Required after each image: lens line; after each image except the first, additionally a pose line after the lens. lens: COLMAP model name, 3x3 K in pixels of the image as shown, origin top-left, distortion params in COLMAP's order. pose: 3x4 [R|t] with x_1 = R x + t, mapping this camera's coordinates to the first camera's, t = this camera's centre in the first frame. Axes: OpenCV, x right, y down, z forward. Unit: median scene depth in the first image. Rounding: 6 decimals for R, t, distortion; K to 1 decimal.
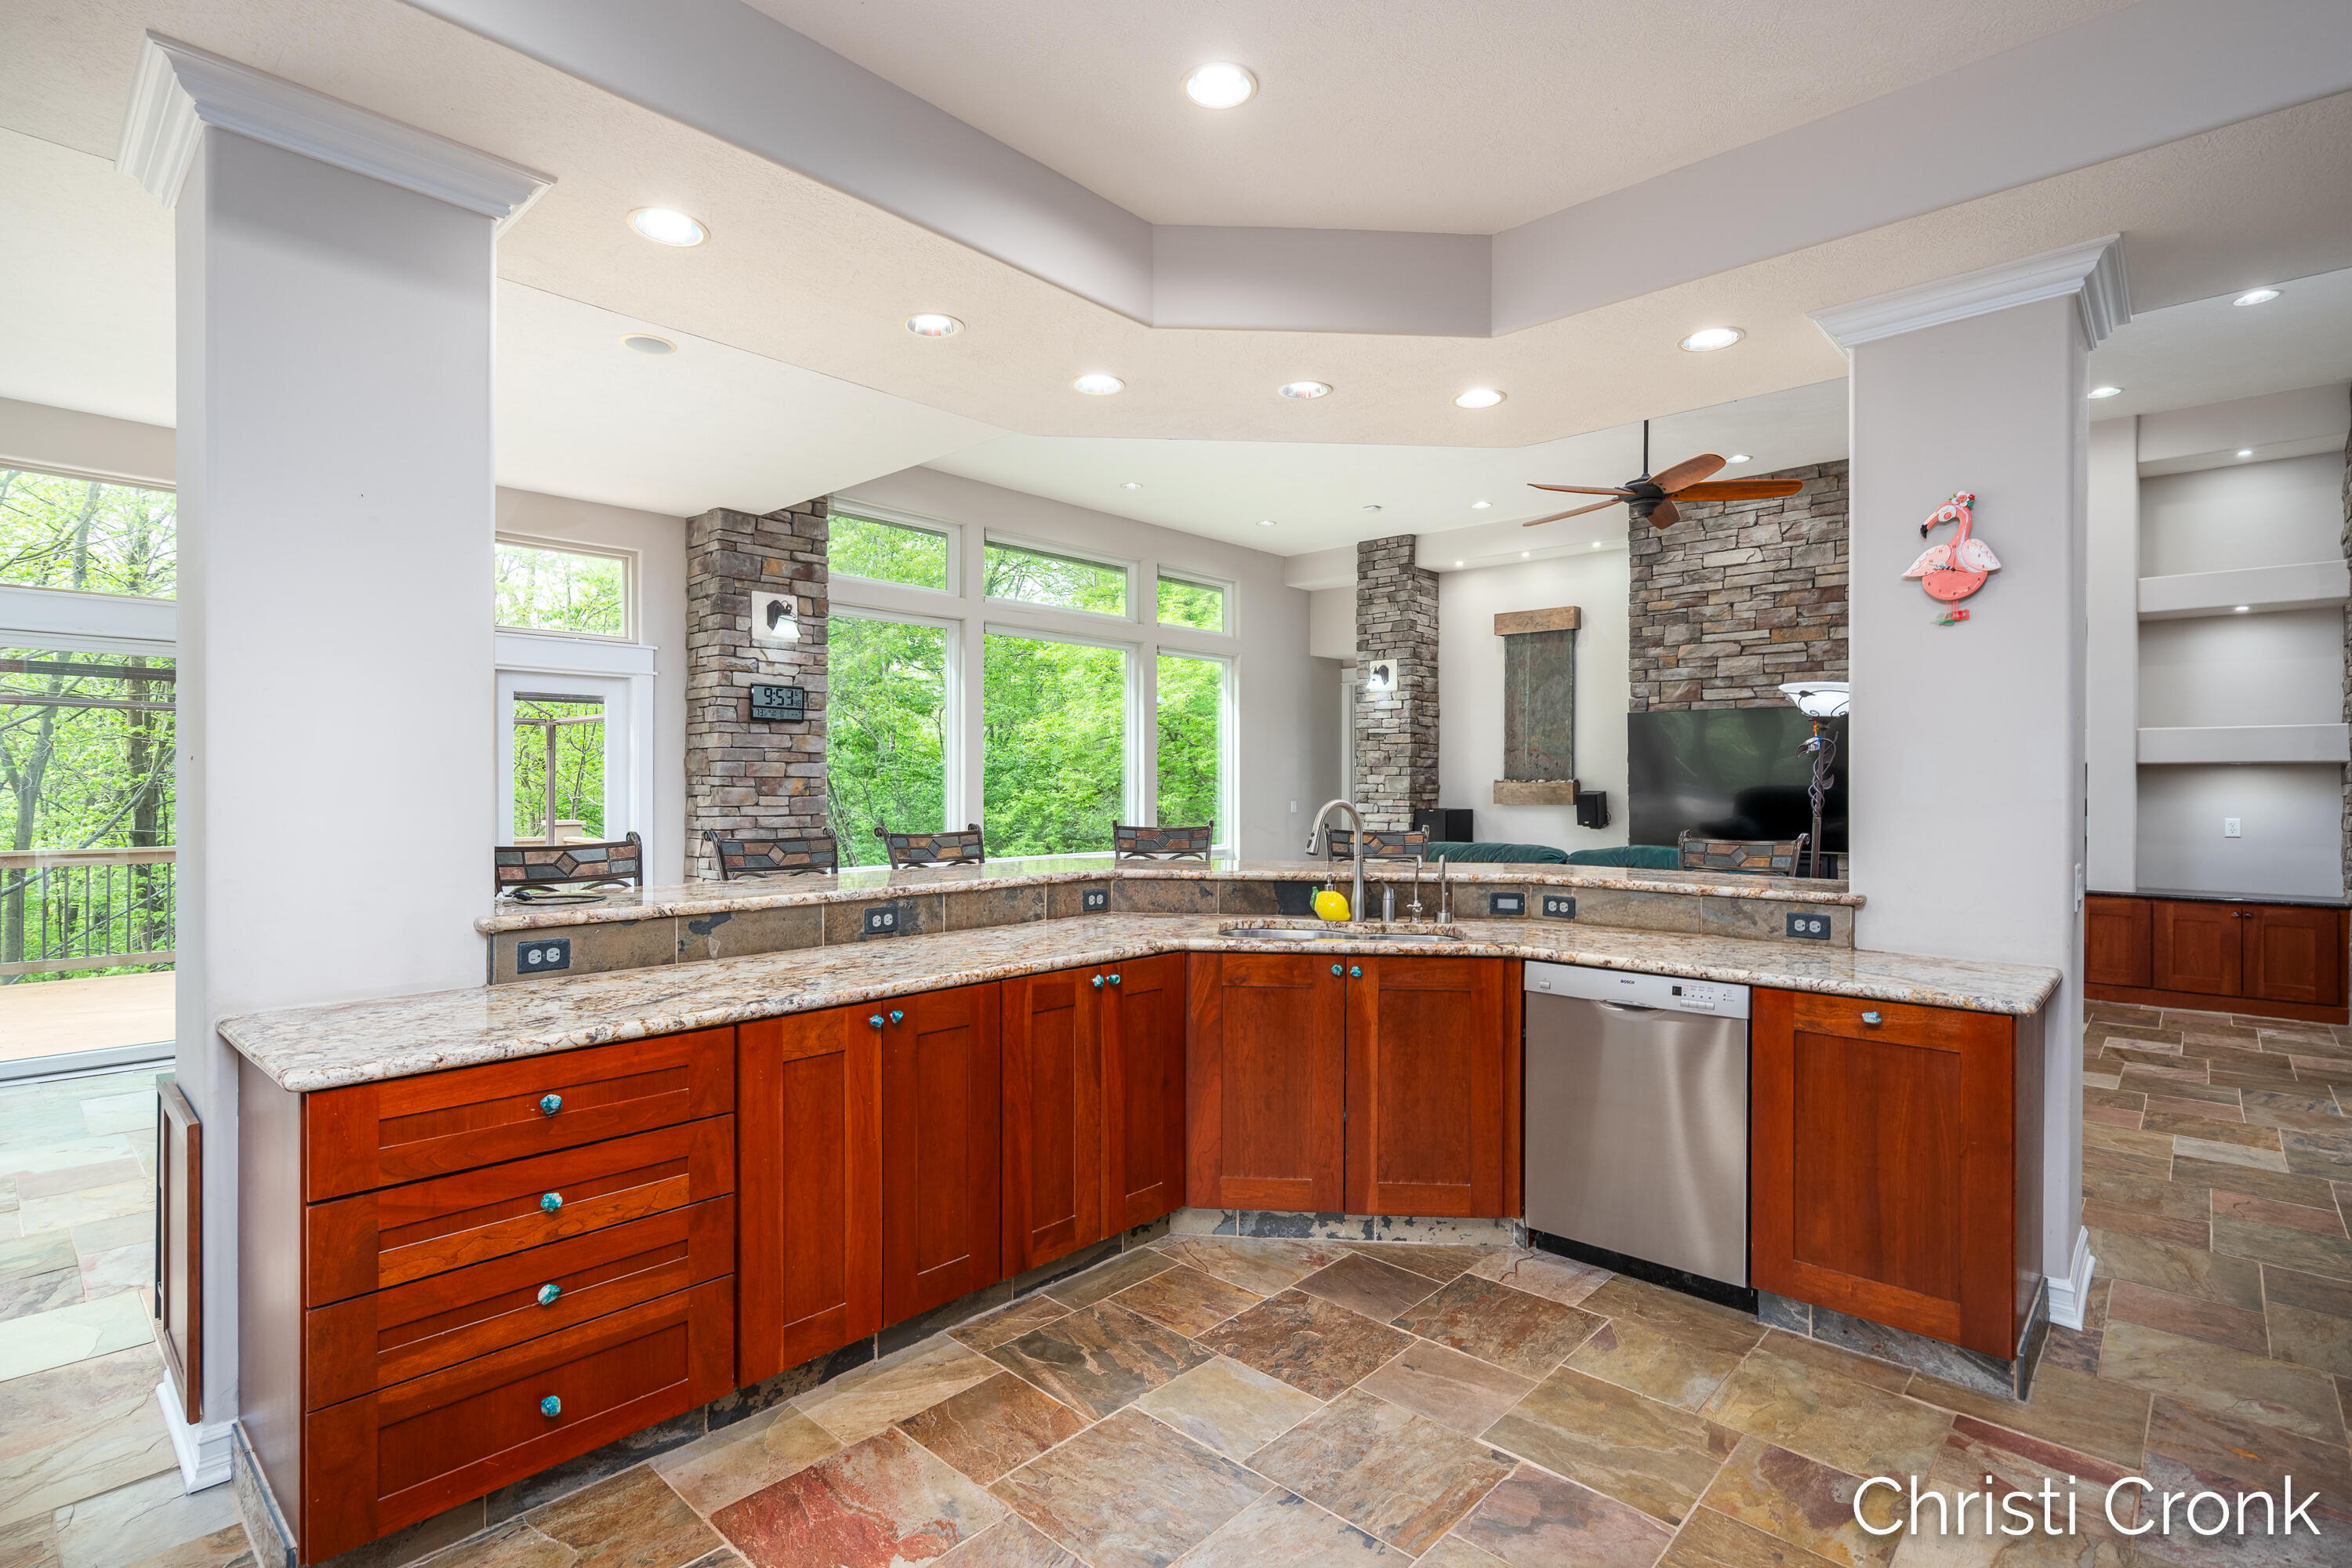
lens RADIAL K [[1120.4, 0, 1168.9], [0, 1120.4, 799.7], [0, 0, 1]] dist [-0.000823, 0.000314]
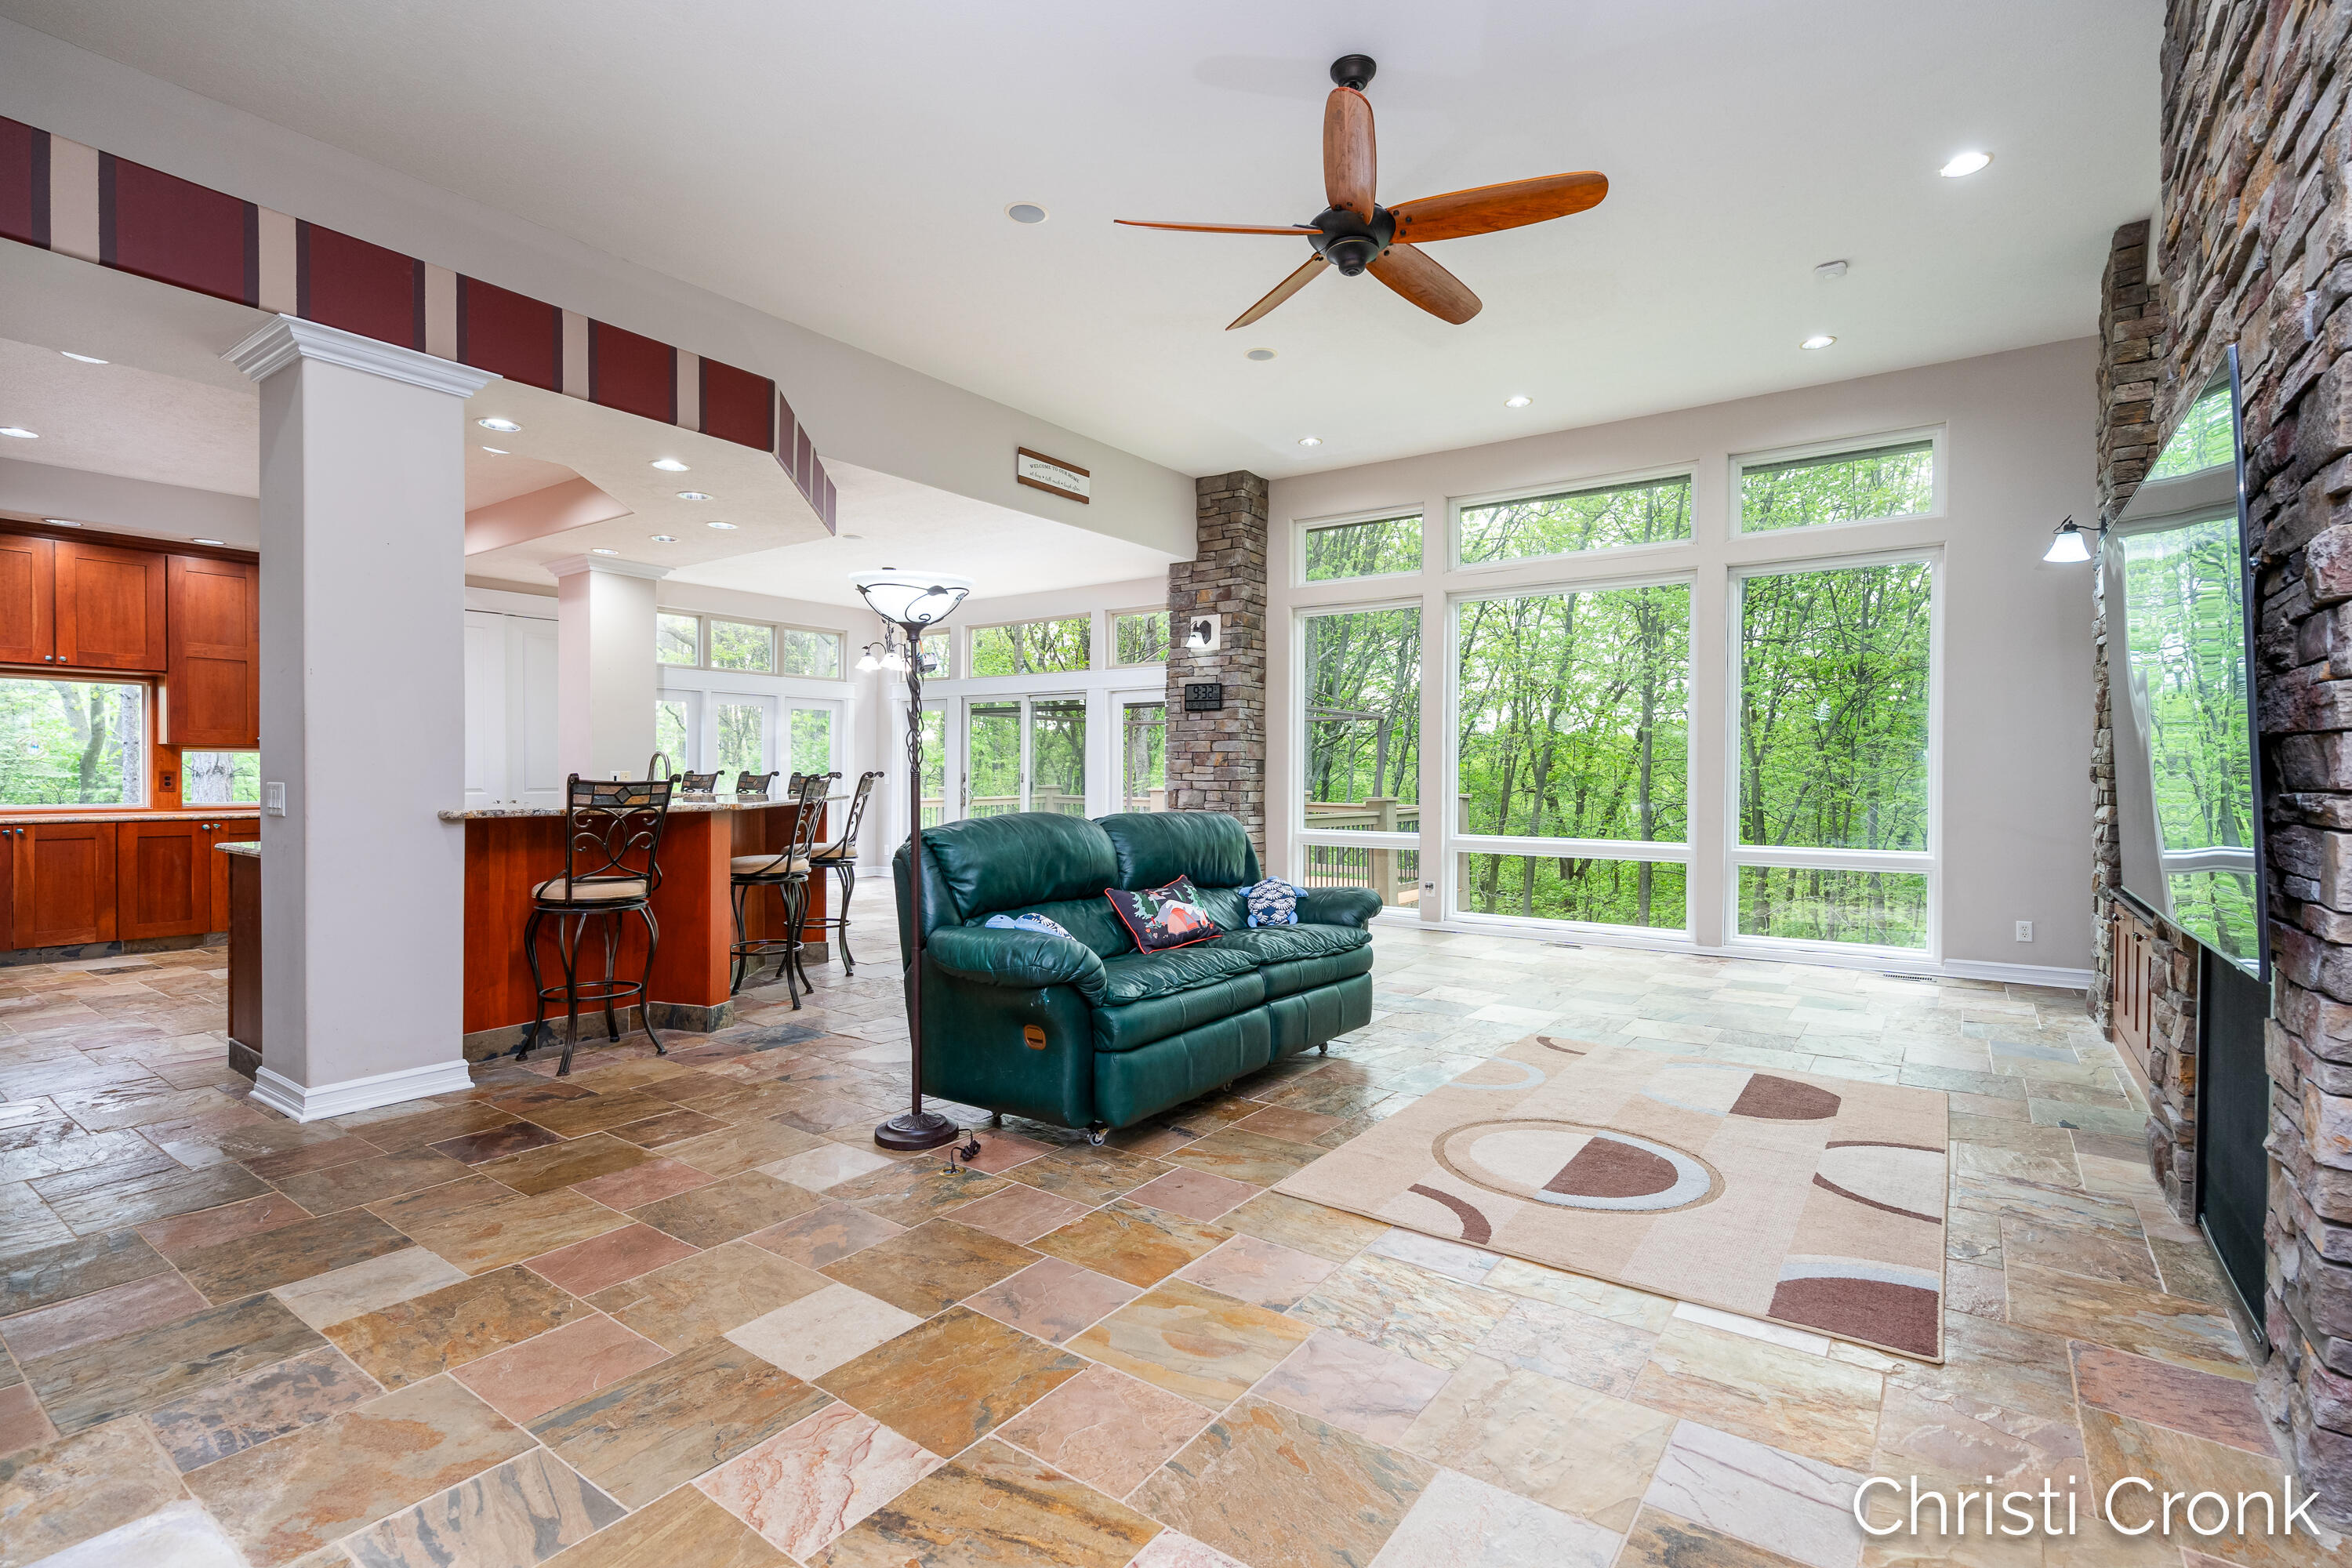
lens RADIAL K [[1091.6, 0, 1176.0], [0, 1091.6, 784.0], [0, 0, 1]] dist [-0.000886, -0.000251]
pose [[0.119630, 0.006711, -0.992796, 0.821249], [-0.020489, 0.999781, 0.004289, 0.011572], [0.992607, 0.019828, 0.119741, 0.704973]]
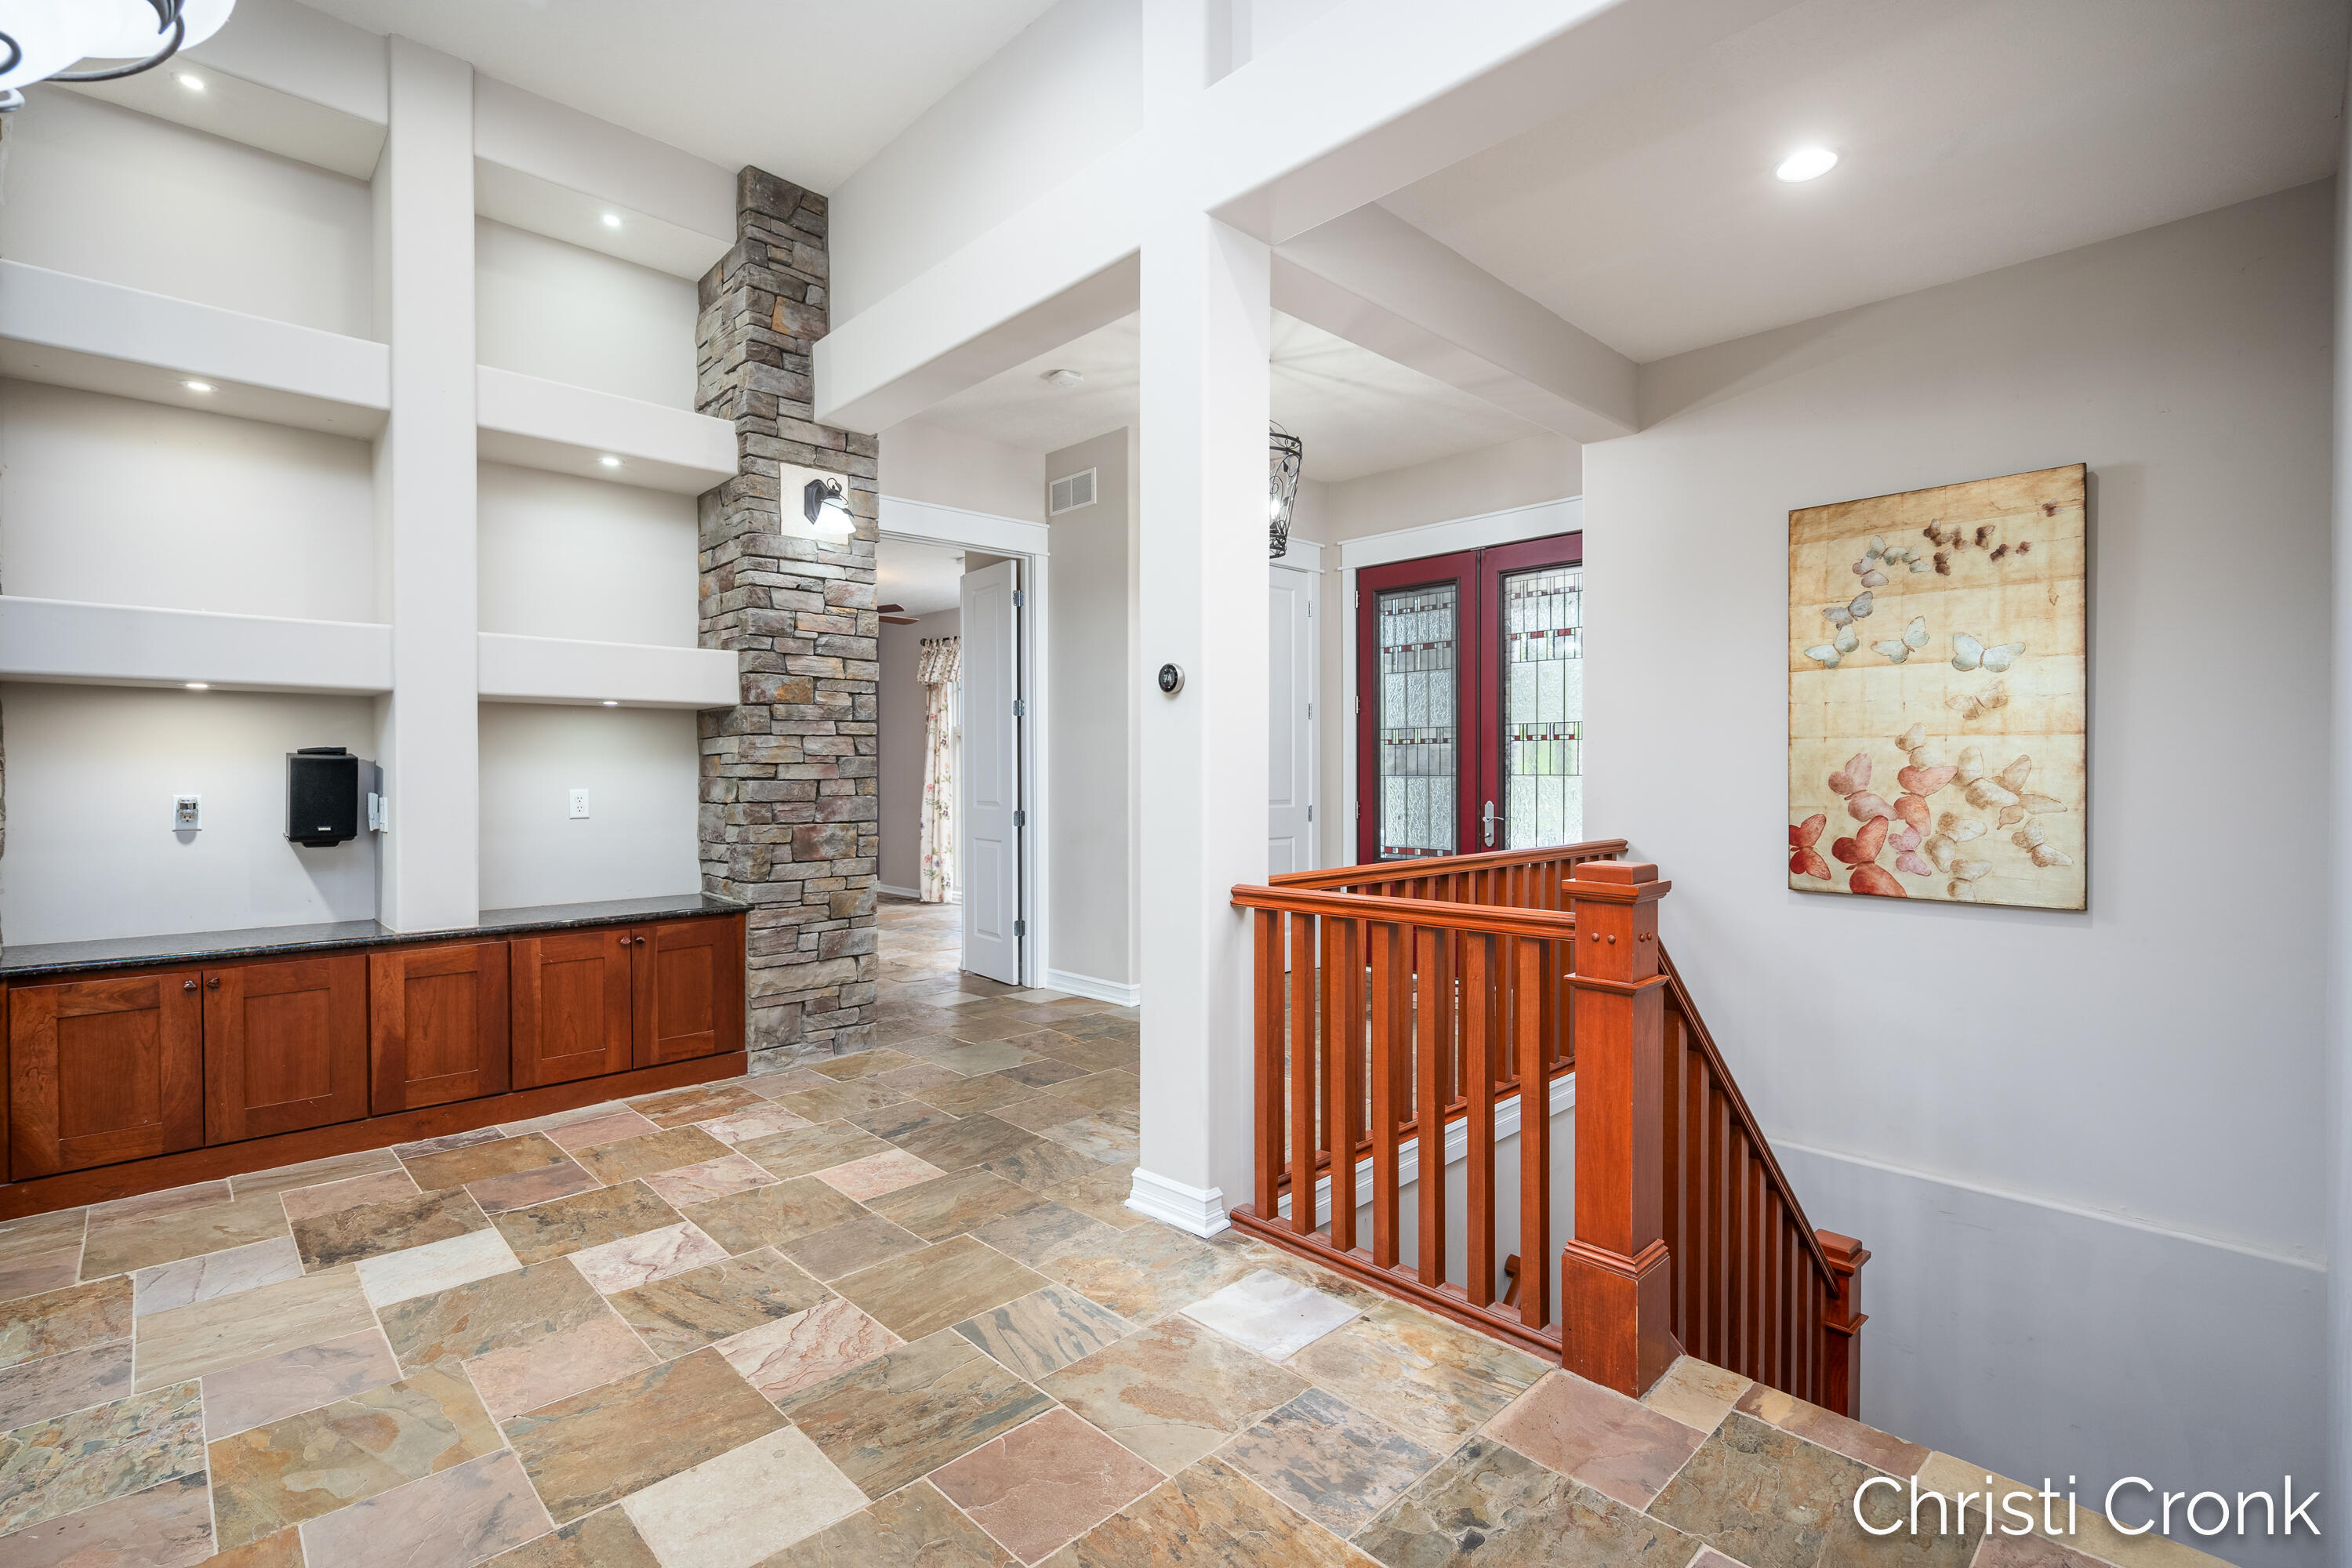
lens RADIAL K [[1087.0, 0, 1169.1], [0, 1087.0, 780.7], [0, 0, 1]] dist [-0.002627, -0.000236]
pose [[0.065486, -0.010285, 0.997800, 0.302160], [0.014986, 0.999844, 0.009322, 0.009025], [-0.997741, 0.014343, 0.065630, 0.544241]]
